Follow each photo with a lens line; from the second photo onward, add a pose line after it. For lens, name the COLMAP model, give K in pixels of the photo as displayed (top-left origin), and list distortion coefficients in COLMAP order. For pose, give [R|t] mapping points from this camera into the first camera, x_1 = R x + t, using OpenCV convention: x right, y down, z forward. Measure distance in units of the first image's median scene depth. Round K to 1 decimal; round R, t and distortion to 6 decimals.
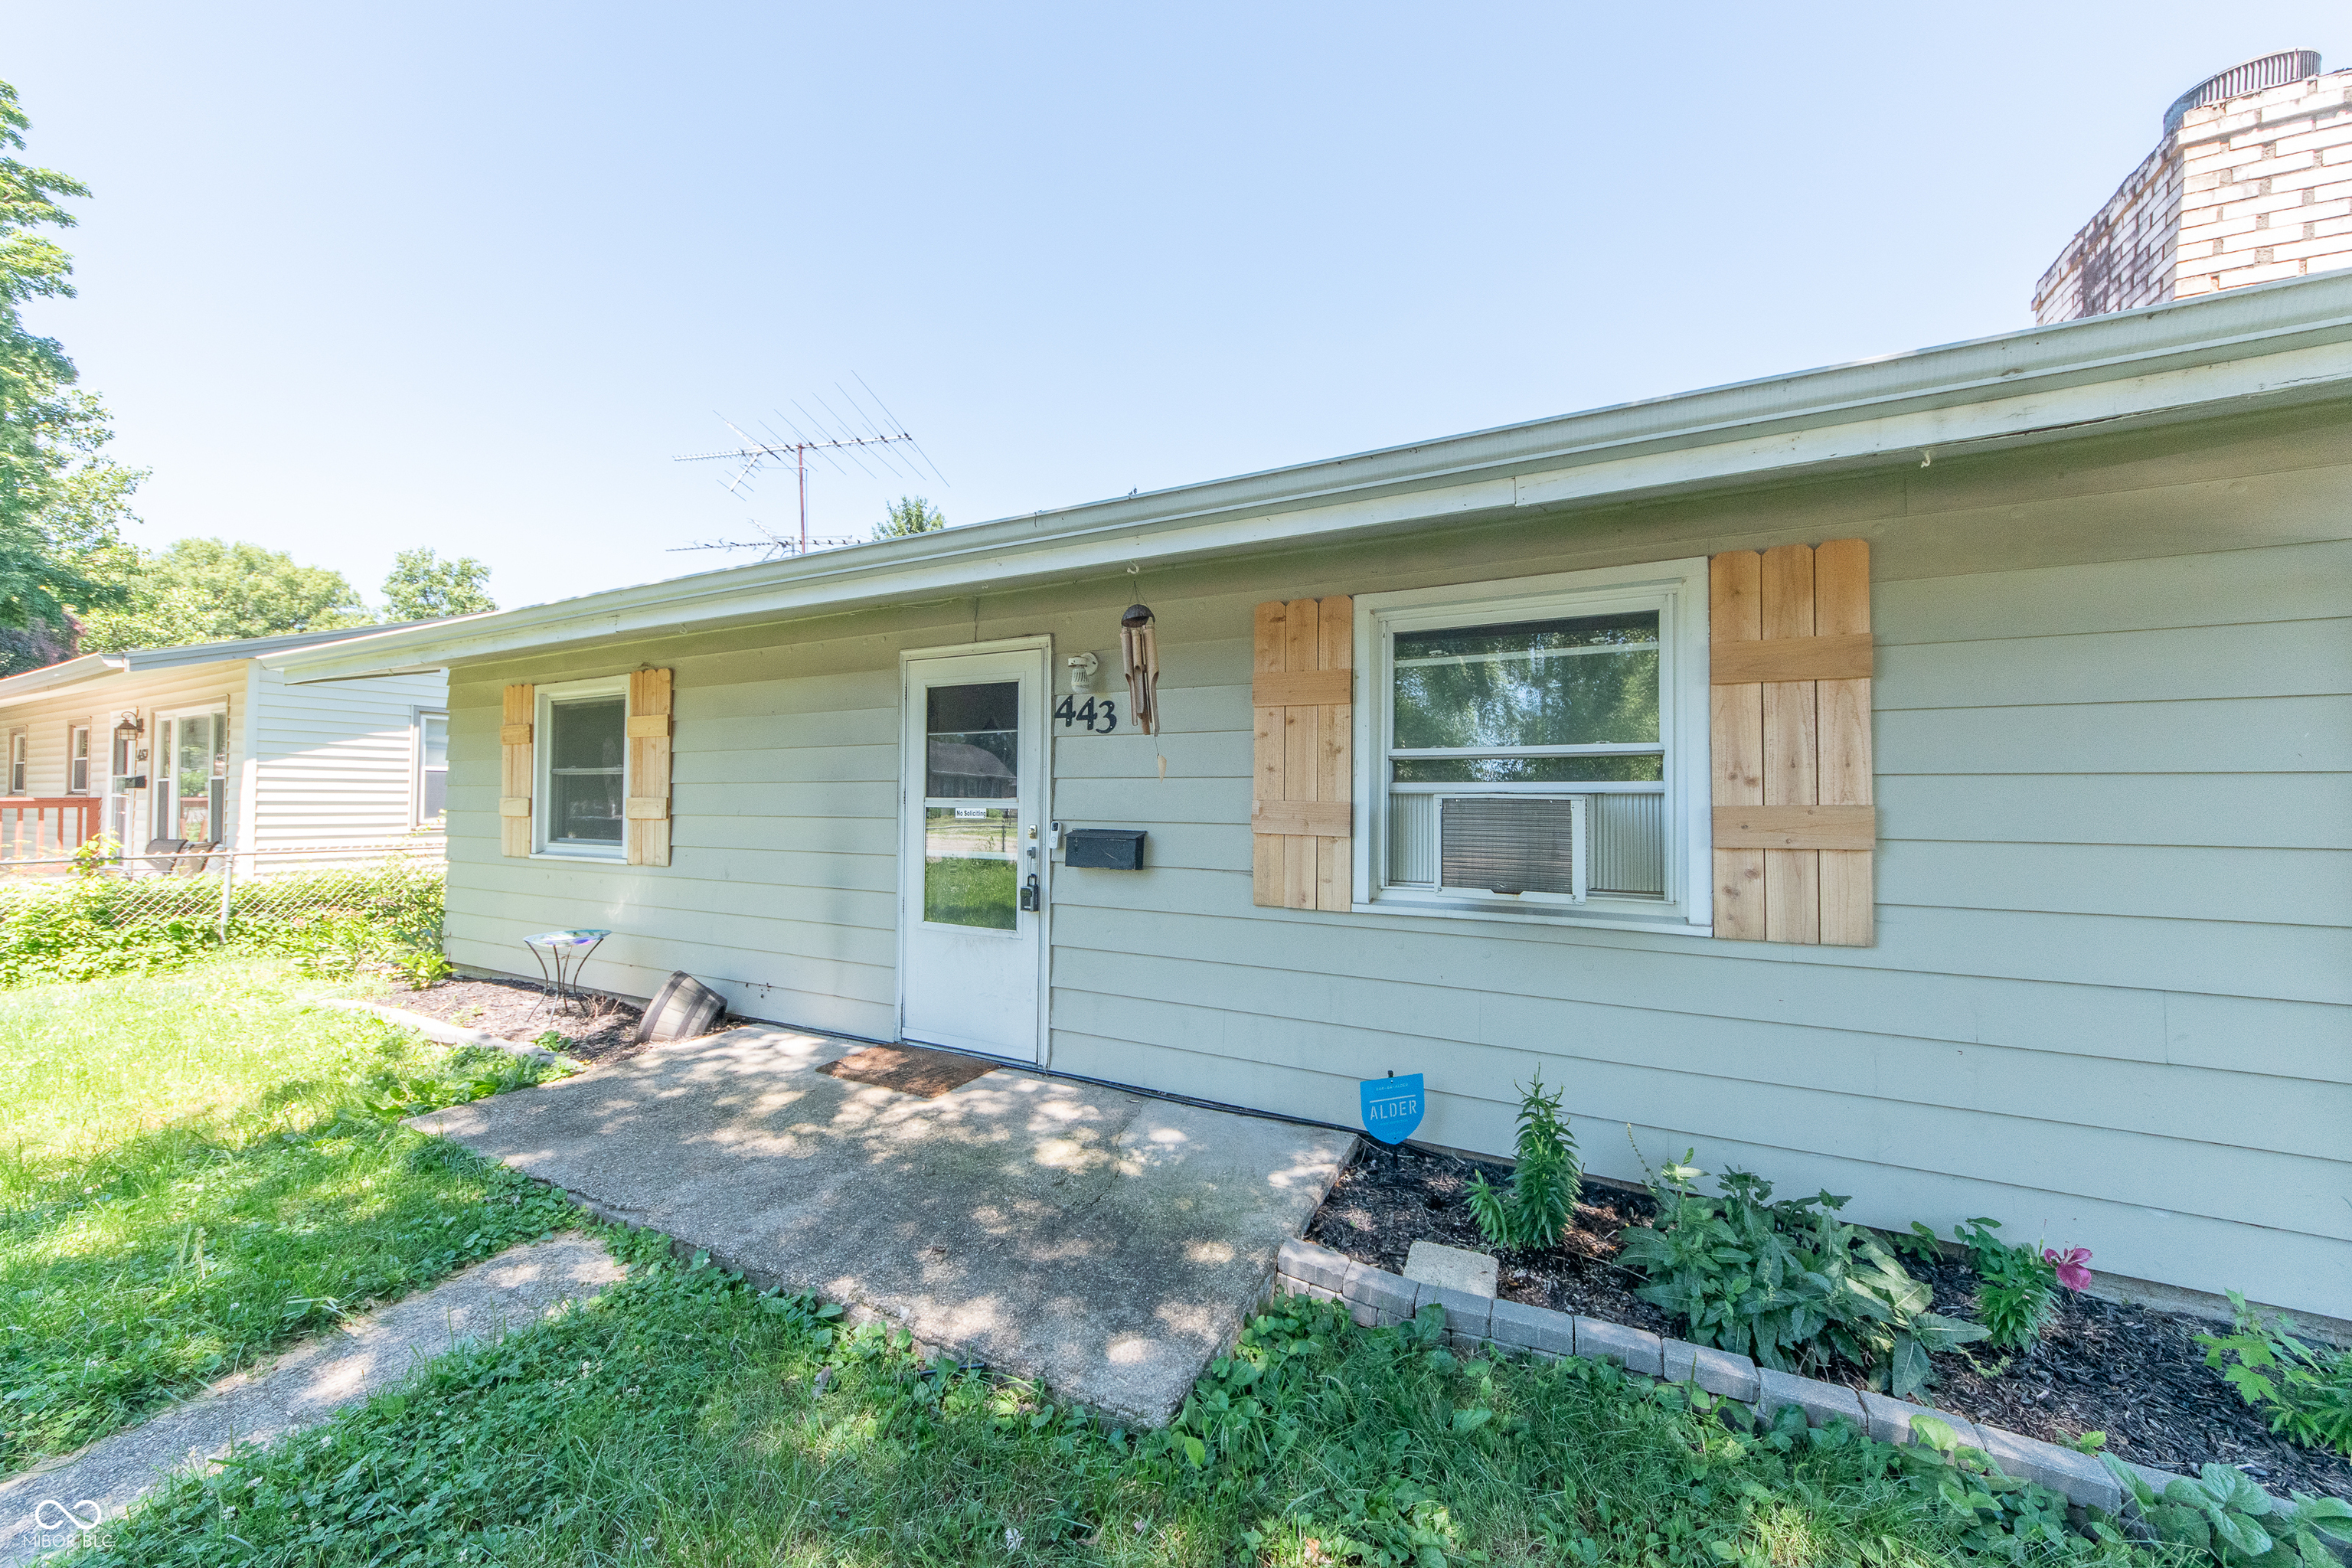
lens RADIAL K [[831.4, 0, 1205.4], [0, 831.4, 787.6], [0, 0, 1]] dist [0.001131, 0.000087]
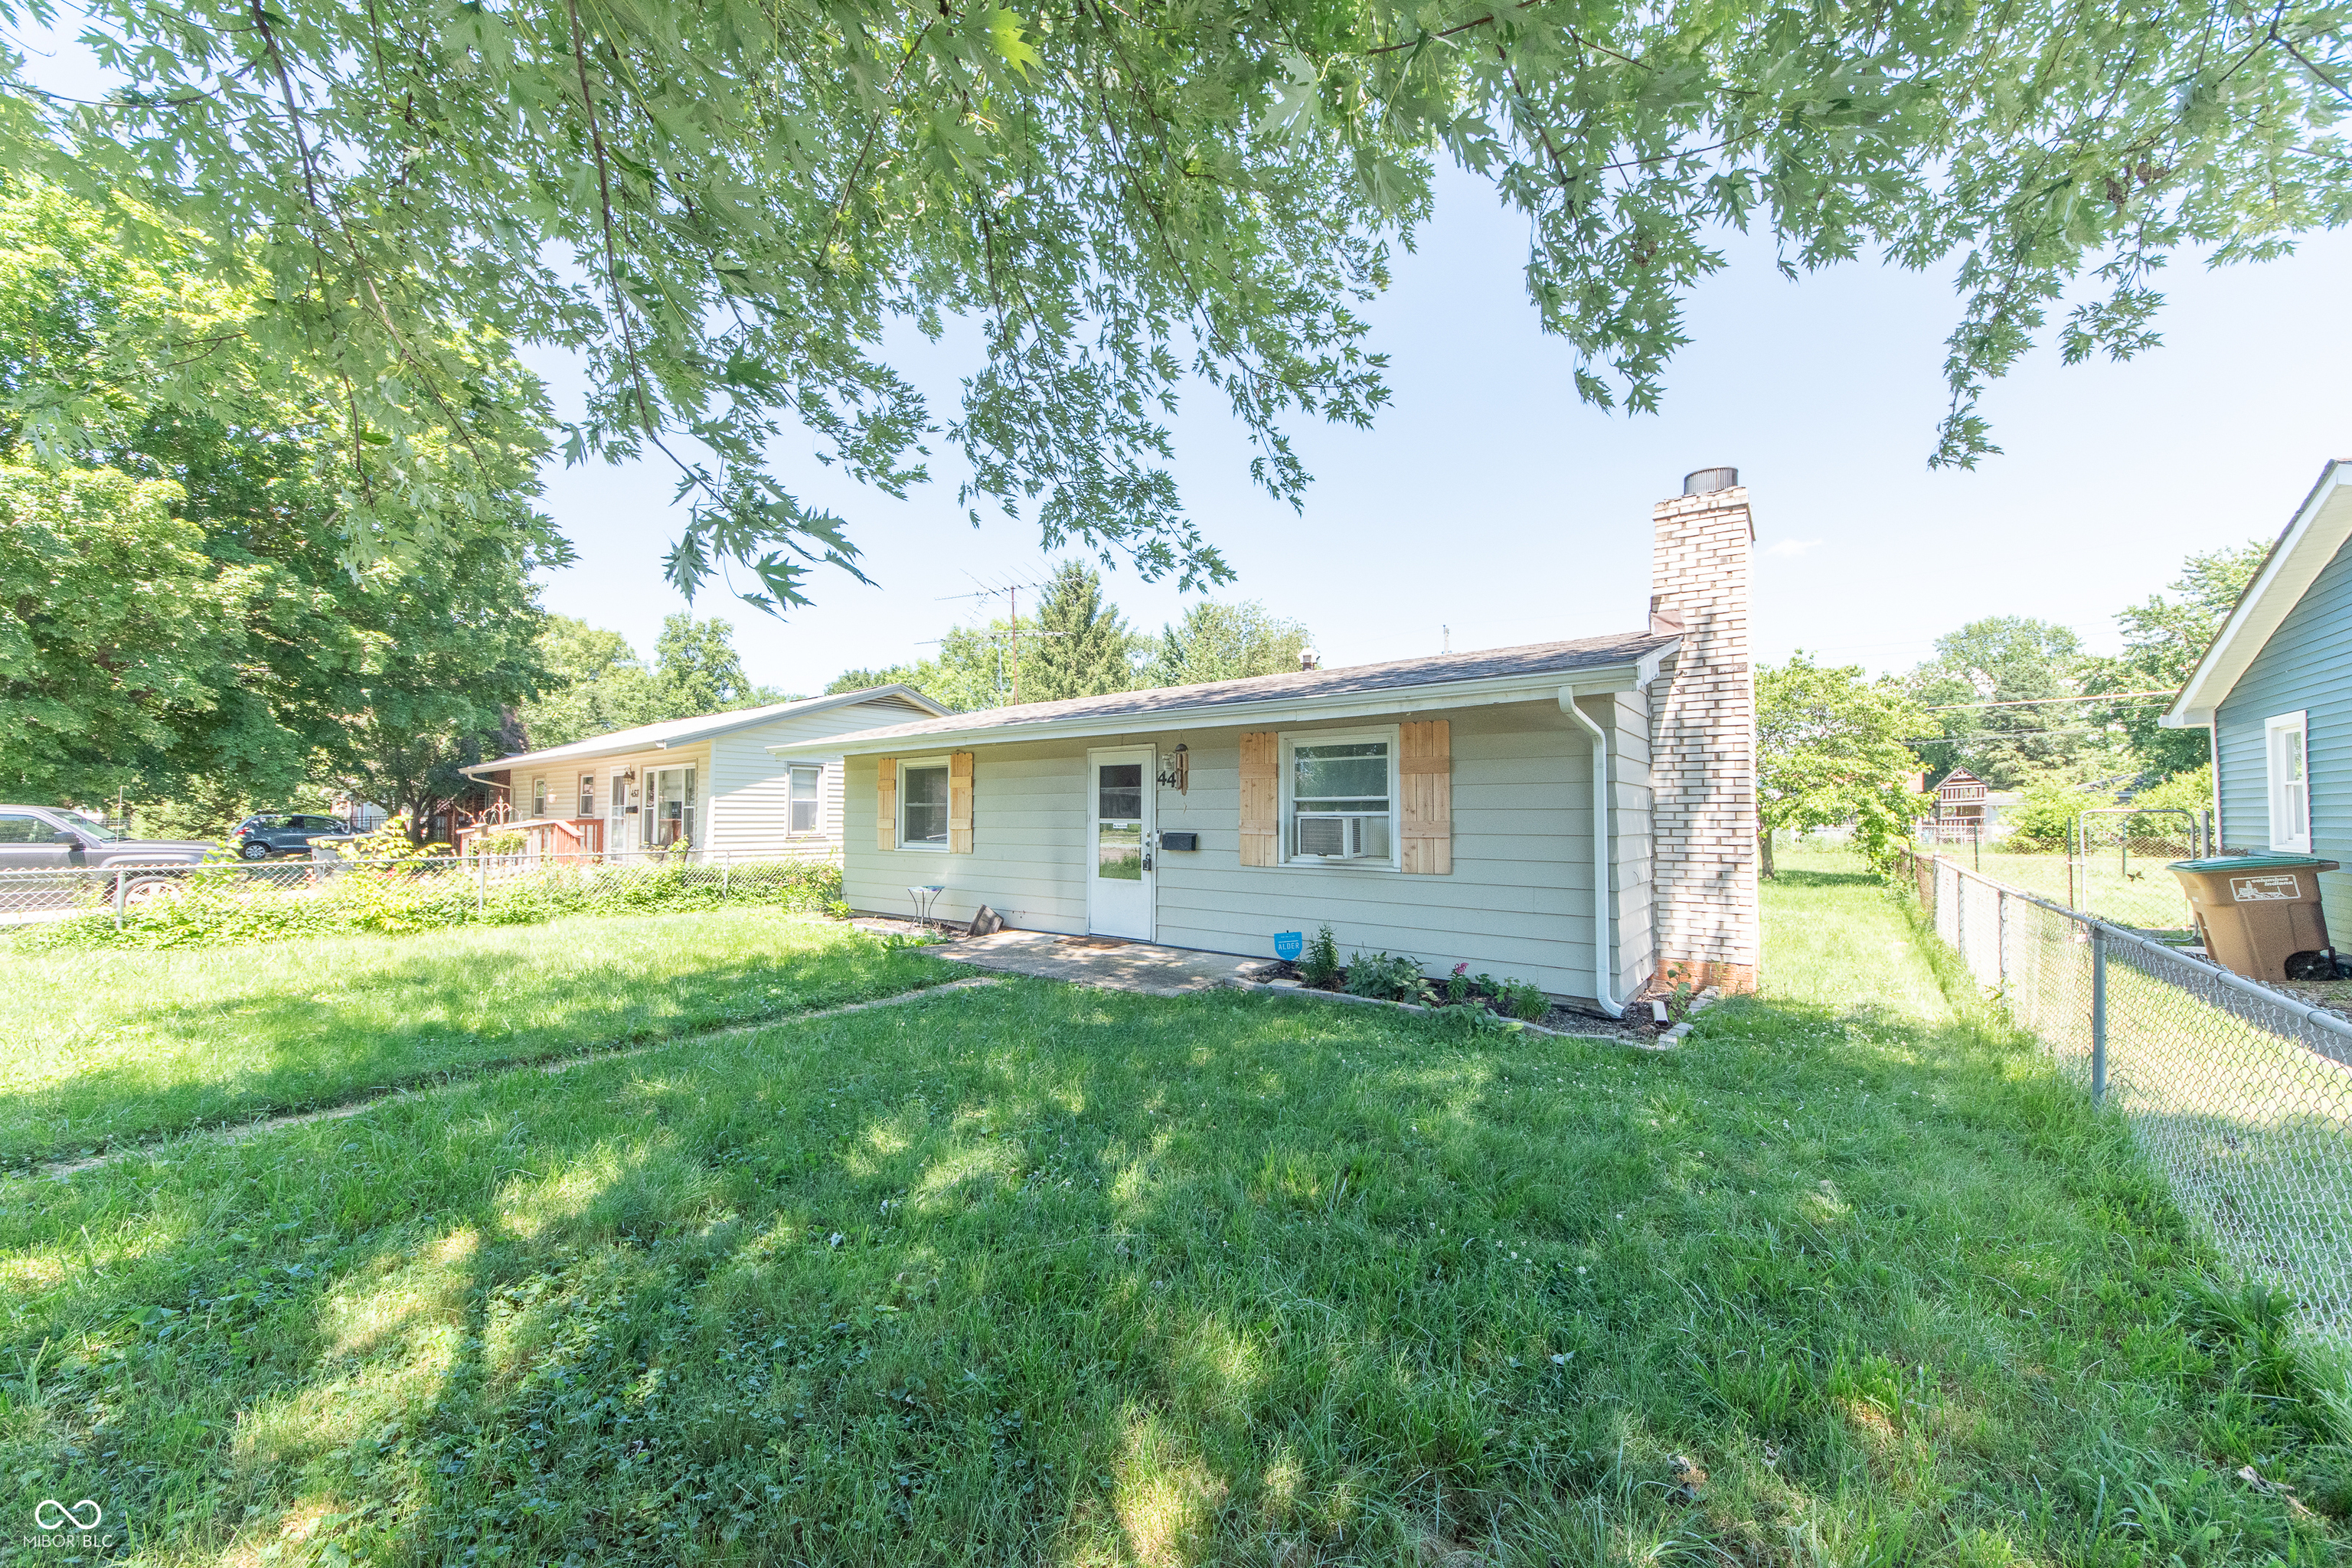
lens RADIAL K [[846.4, 0, 1180.2], [0, 846.4, 790.5], [0, 0, 1]] dist [0.000308, 0.000048]
pose [[0.979517, -0.009356, -0.201144, 0.317991], [0.006079, 0.999839, -0.016903, -0.022726], [0.201270, 0.015334, 0.979416, -1.141562]]
